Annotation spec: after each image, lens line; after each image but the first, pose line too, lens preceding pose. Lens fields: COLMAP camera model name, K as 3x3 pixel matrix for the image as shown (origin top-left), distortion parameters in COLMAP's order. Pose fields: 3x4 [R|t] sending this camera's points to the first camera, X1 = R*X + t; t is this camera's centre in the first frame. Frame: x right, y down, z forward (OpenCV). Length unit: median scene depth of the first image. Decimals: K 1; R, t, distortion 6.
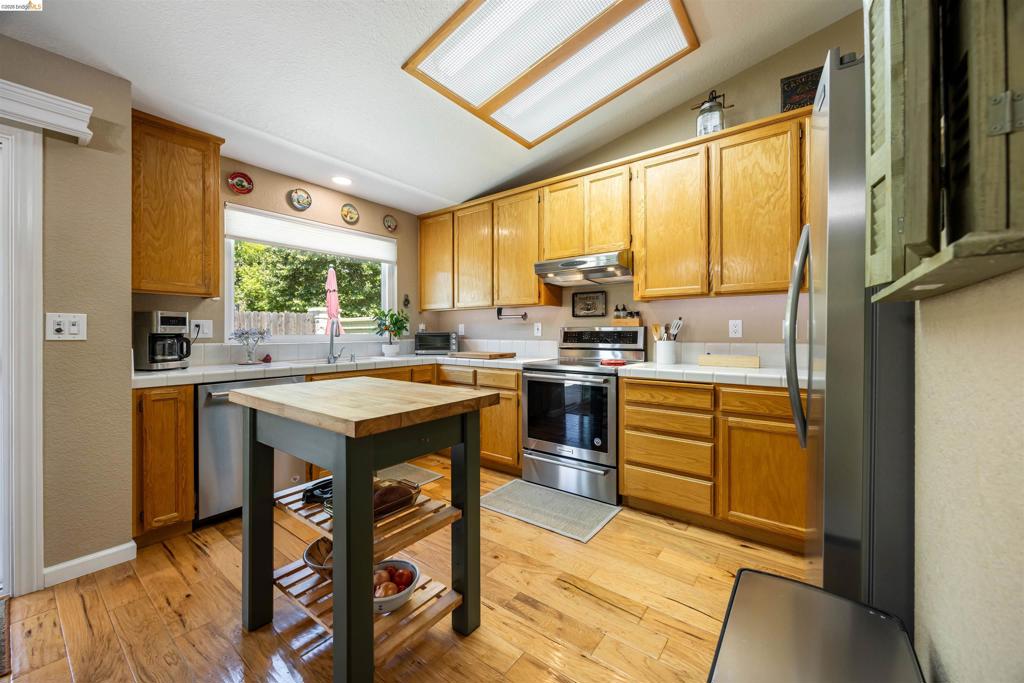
lens RADIAL K [[392.8, 0, 511.9], [0, 392.8, 333.1], [0, 0, 1]] dist [-0.001080, -0.000109]
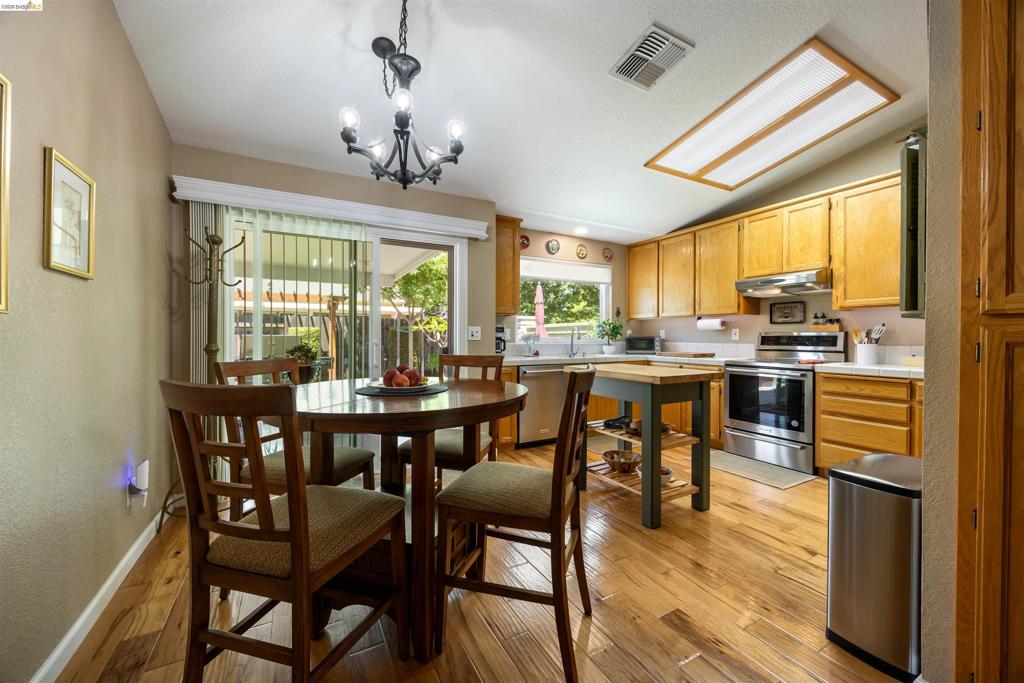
lens RADIAL K [[391.2, 0, 510.8], [0, 391.2, 339.7], [0, 0, 1]] dist [0.002941, 0.000211]
pose [[0.914195, 0.005022, -0.405243, -0.093496], [-0.002729, 0.999977, 0.006236, 0.002417], [0.405265, -0.004595, 0.914188, -0.454171]]
